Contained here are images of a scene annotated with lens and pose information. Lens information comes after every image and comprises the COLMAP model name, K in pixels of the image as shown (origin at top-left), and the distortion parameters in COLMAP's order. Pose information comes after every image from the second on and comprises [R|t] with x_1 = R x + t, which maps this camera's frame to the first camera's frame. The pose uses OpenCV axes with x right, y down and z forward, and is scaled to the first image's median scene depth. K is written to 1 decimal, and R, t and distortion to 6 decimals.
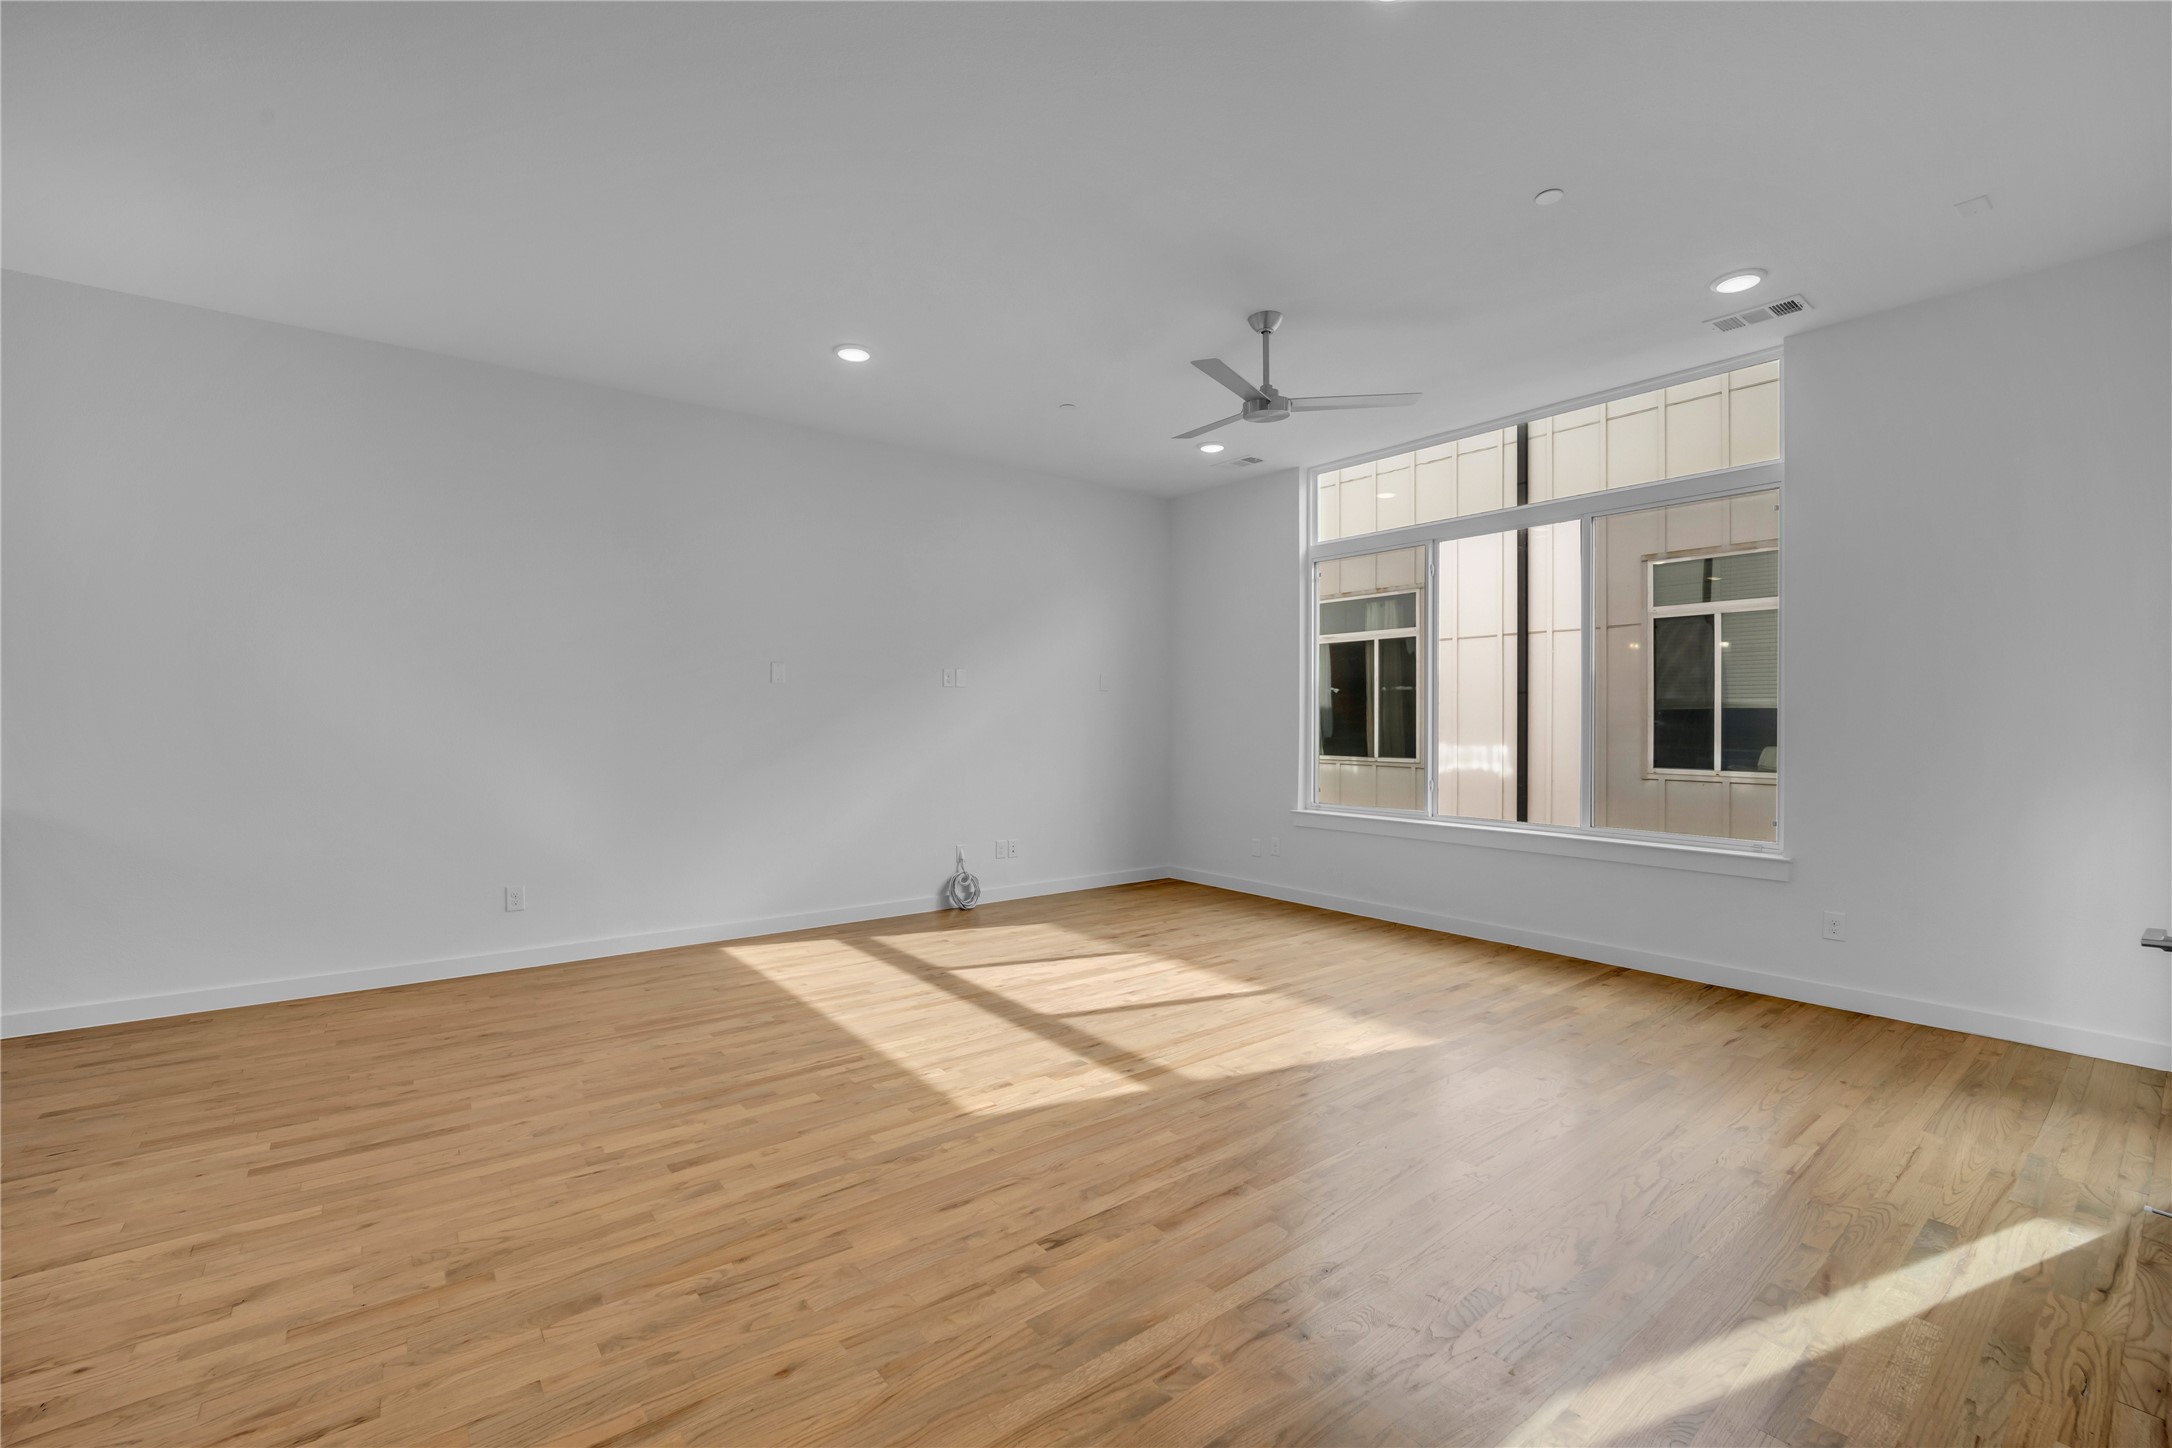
lens RADIAL K [[910.9, 0, 1082.6], [0, 910.9, 728.9], [0, 0, 1]] dist [-0.008979, -0.000426]
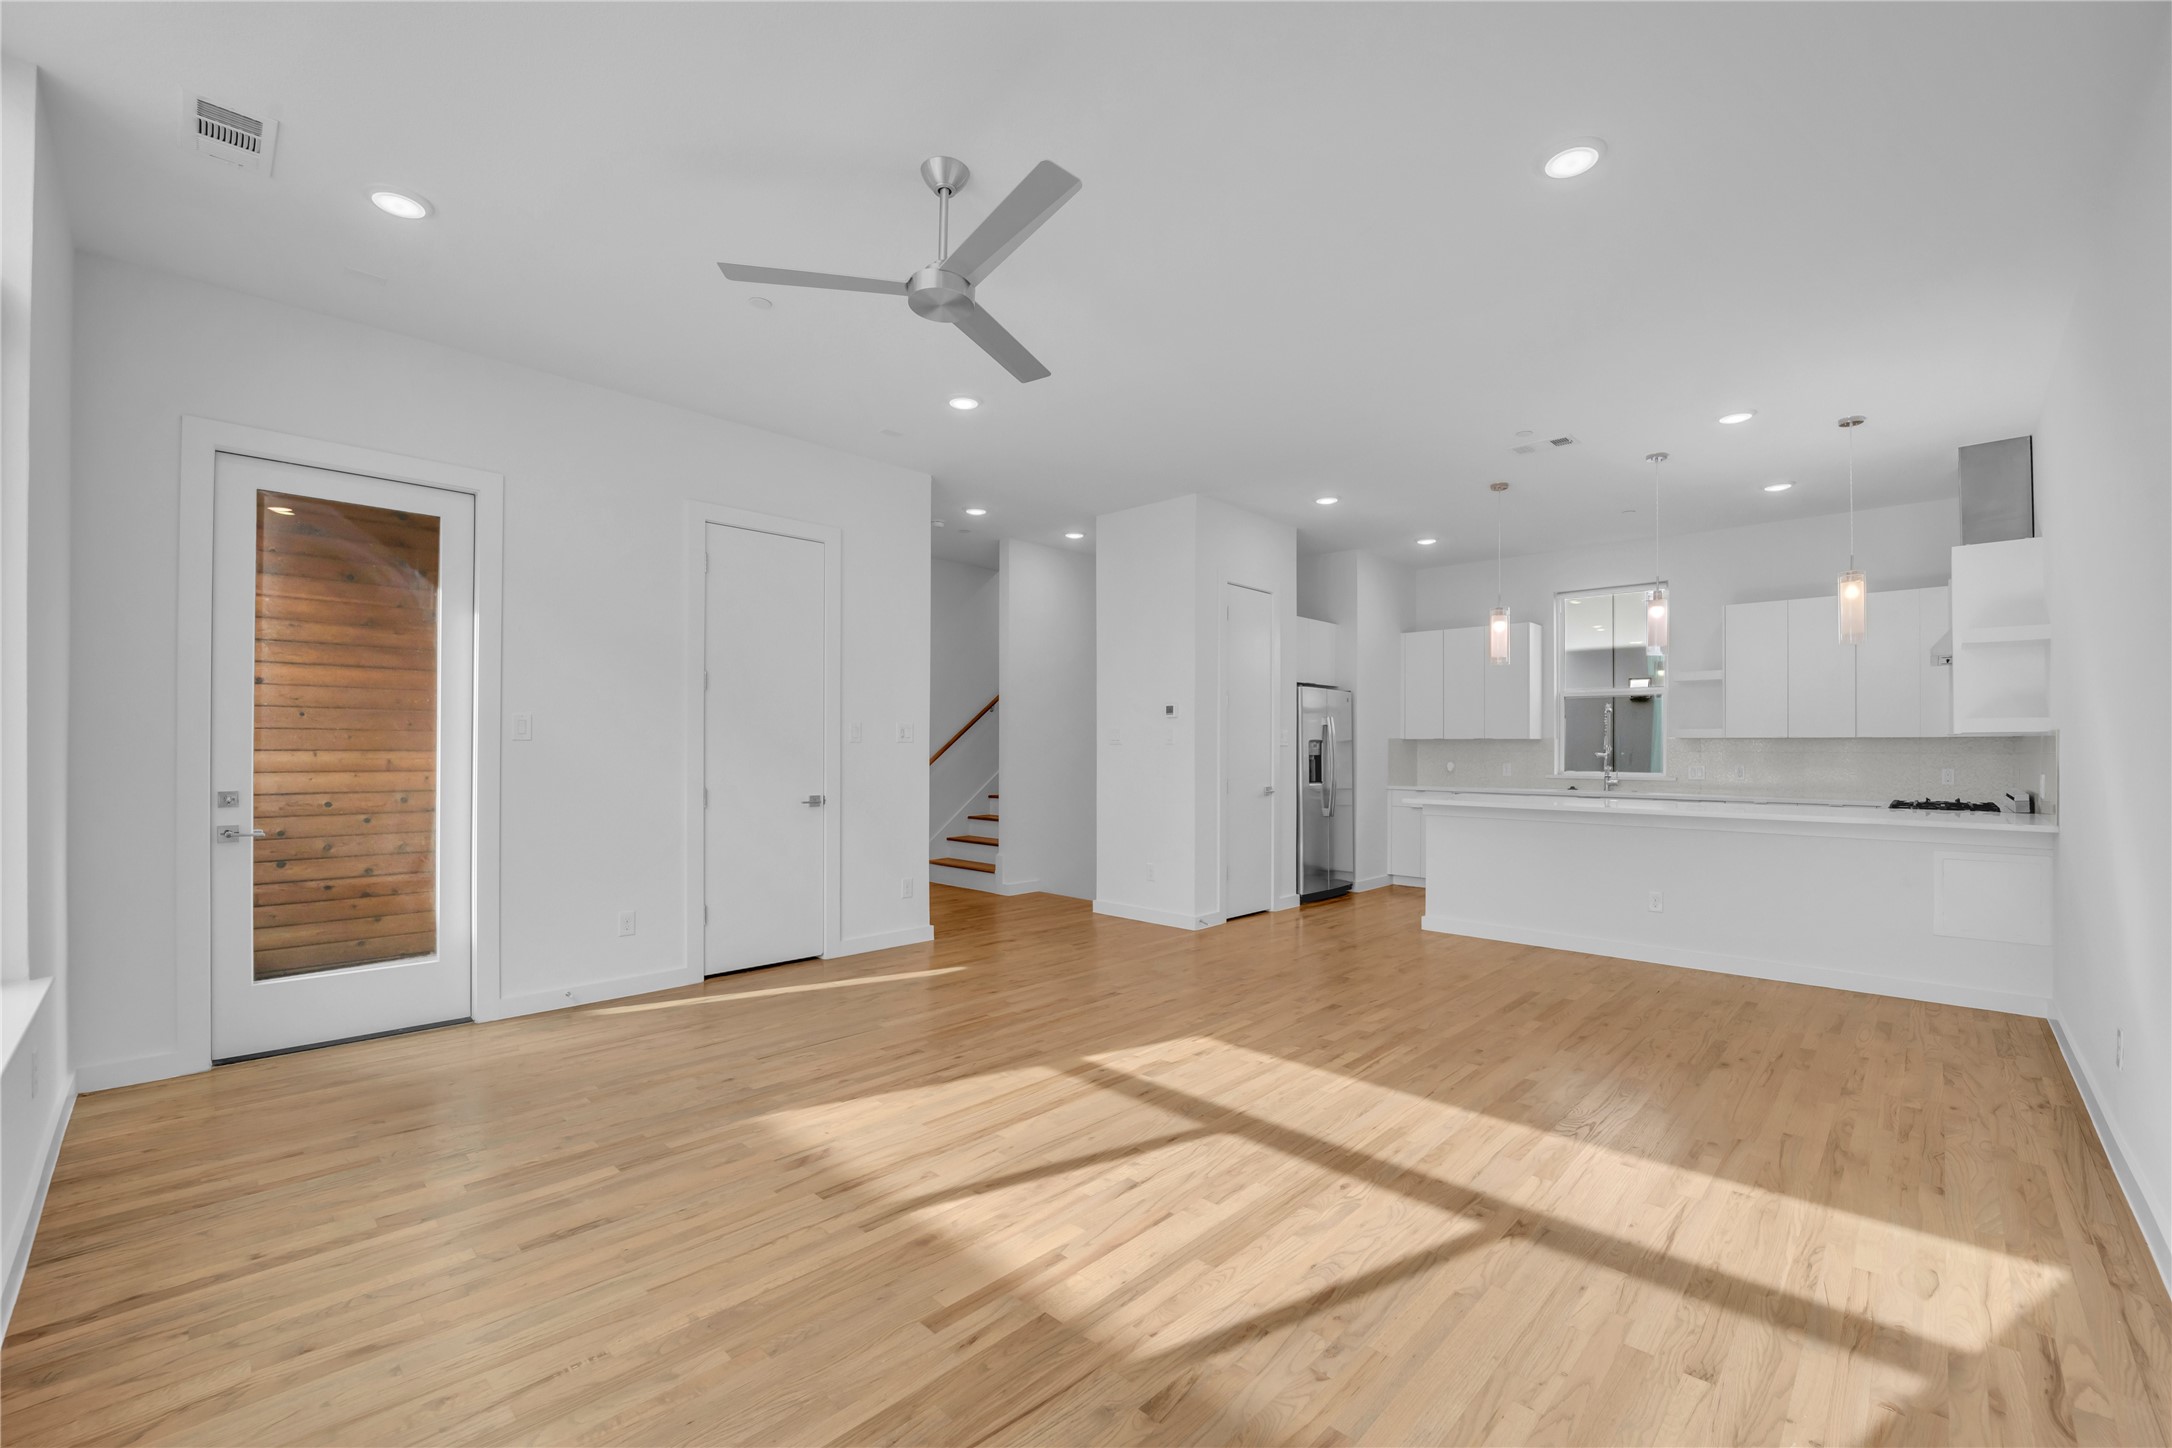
lens RADIAL K [[910.9, 0, 1081.9], [0, 910.9, 731.0], [0, 0, 1]] dist [-0.008979, -0.000426]
pose [[-0.991244, -0.008716, -0.131755, 0.230931], [-0.007080, 0.999892, -0.012875, -0.026757], [0.131853, -0.011829, -0.991199, 2.150011]]
